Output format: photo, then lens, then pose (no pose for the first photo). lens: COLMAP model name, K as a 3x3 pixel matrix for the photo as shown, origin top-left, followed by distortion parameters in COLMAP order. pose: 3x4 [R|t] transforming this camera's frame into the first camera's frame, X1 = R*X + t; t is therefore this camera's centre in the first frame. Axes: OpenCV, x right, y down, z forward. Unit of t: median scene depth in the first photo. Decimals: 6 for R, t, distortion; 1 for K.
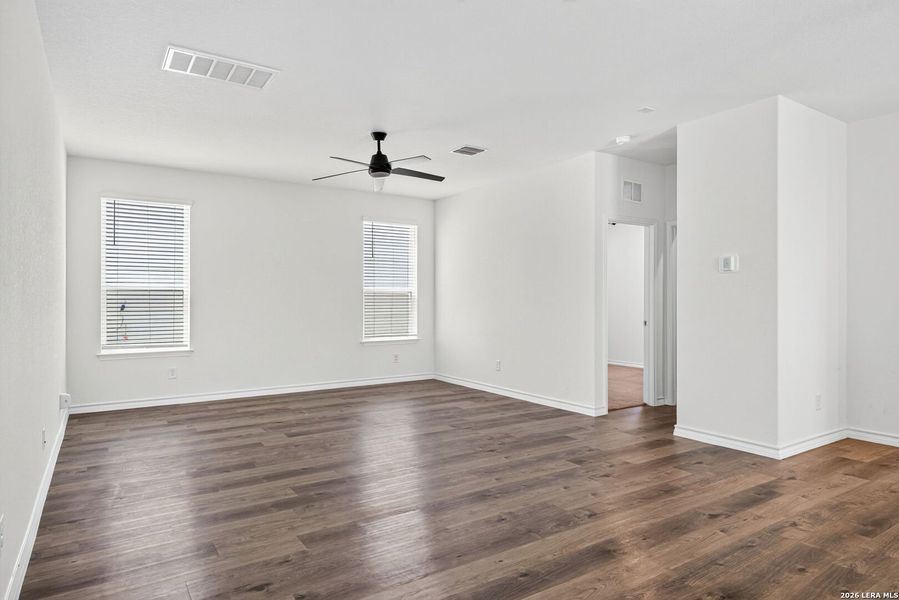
lens RADIAL K [[517.7, 0, 448.4], [0, 517.7, 299.7], [0, 0, 1]] dist [0.004711, -0.002677]
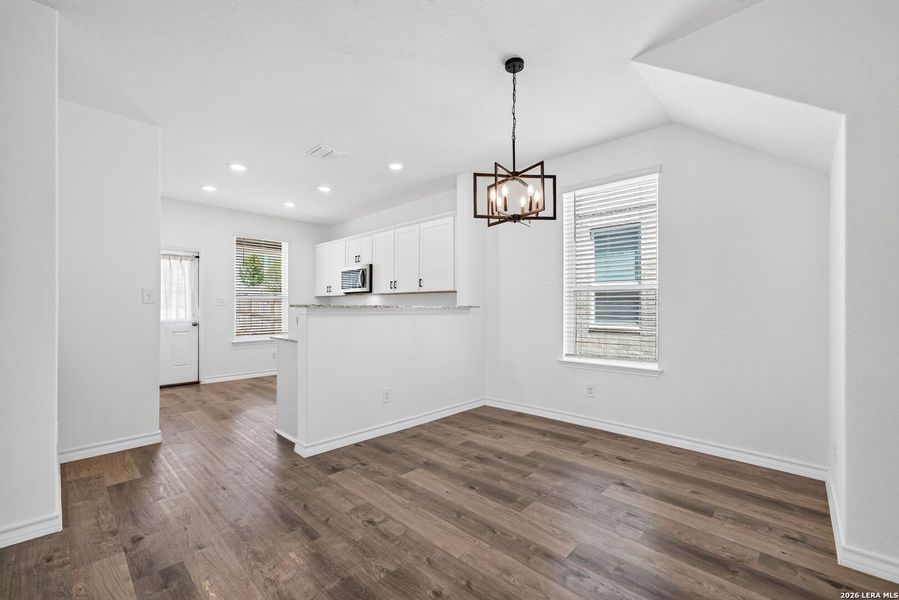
lens RADIAL K [[377.2, 0, 440.3], [0, 377.2, 305.5], [0, 0, 1]] dist [-0.001810, 0.003591]
pose [[-0.220239, 0.000966, 0.975446, 0.032052], [-0.001909, 0.999997, -0.001422, 0.007181], [-0.975444, -0.002176, -0.220236, 0.641947]]
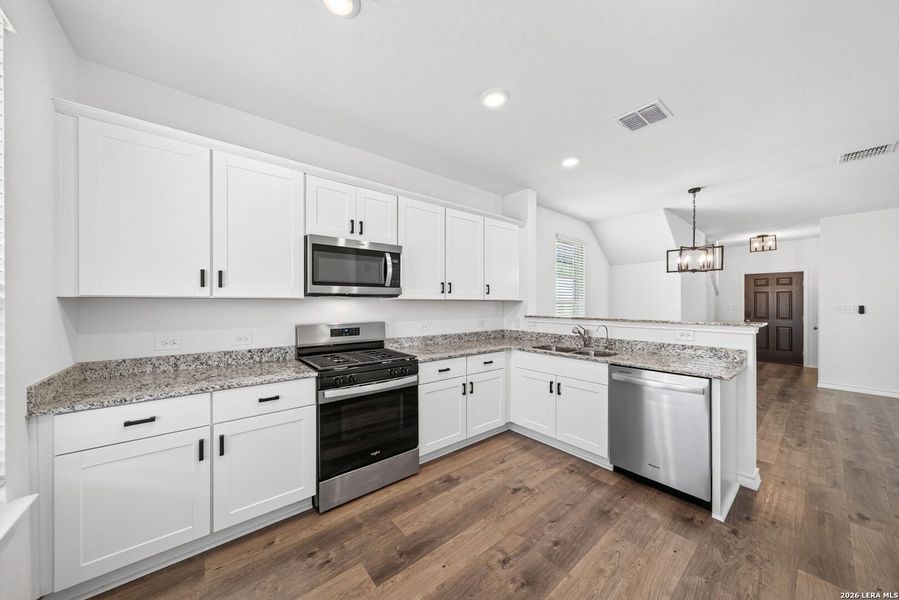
lens RADIAL K [[302.3, 0, 444.4], [0, 302.3, 302.3], [0, 0, 1]] dist [-0.005479, 0.000717]
pose [[-0.994637, -0.009182, -0.103022, 1.559122], [-0.008866, 0.999955, -0.003519, -0.032624], [0.103050, -0.002586, -0.994673, 1.284403]]
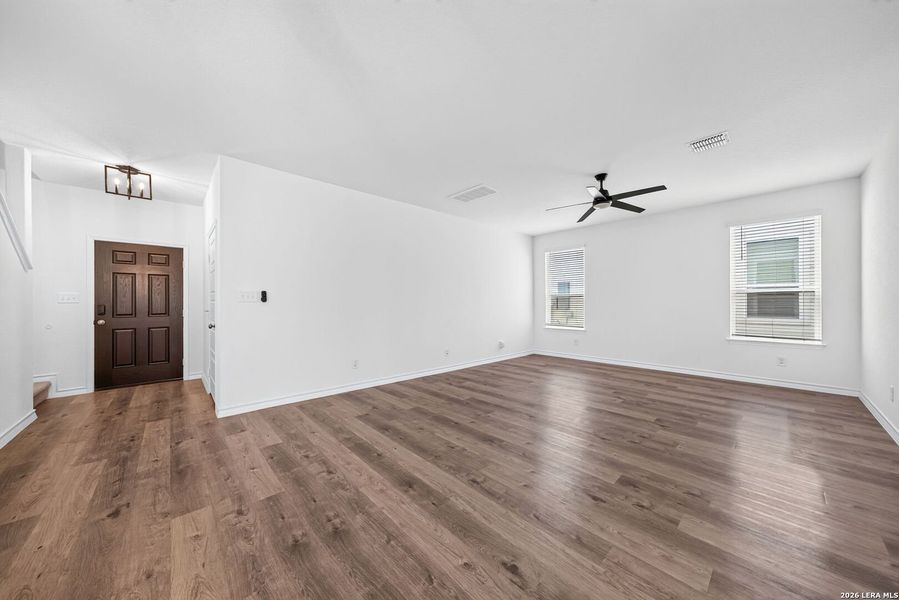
lens RADIAL K [[302.3, 0, 444.9], [0, 302.3, 300.5], [0, 0, 1]] dist [-0.005479, 0.000717]
pose [[0.170576, -0.012870, -0.985261, 0.721451], [0.006968, 0.999905, -0.011855, 0.005635], [0.985320, -0.004843, 0.170649, 0.618416]]
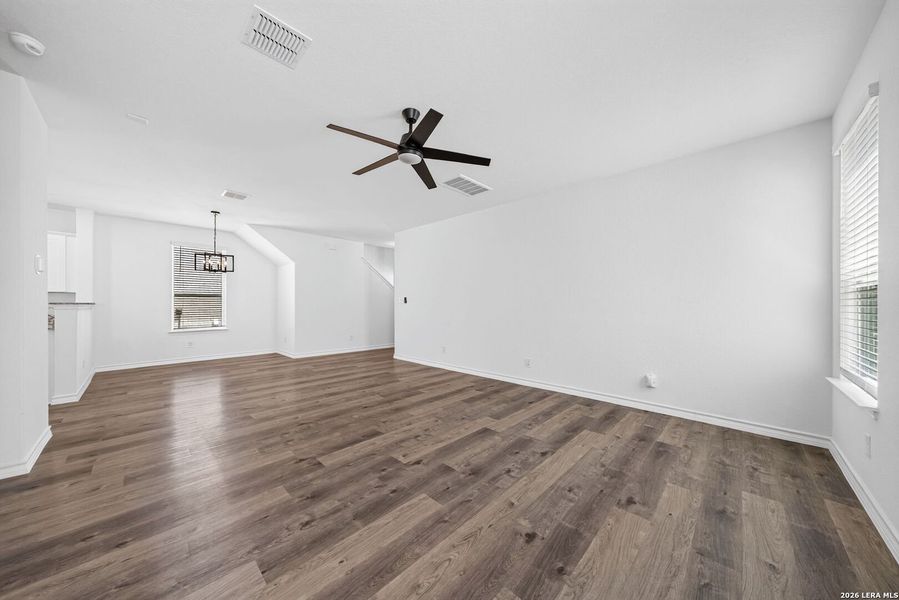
lens RADIAL K [[302.3, 0, 447.2], [0, 302.3, 304.7], [0, 0, 1]] dist [-0.005479, 0.000717]
pose [[-0.969833, -0.011316, -0.243509, -0.080021], [-0.010343, 0.999933, -0.005275, 0.008801], [0.243552, -0.002597, -0.969884, 1.957654]]
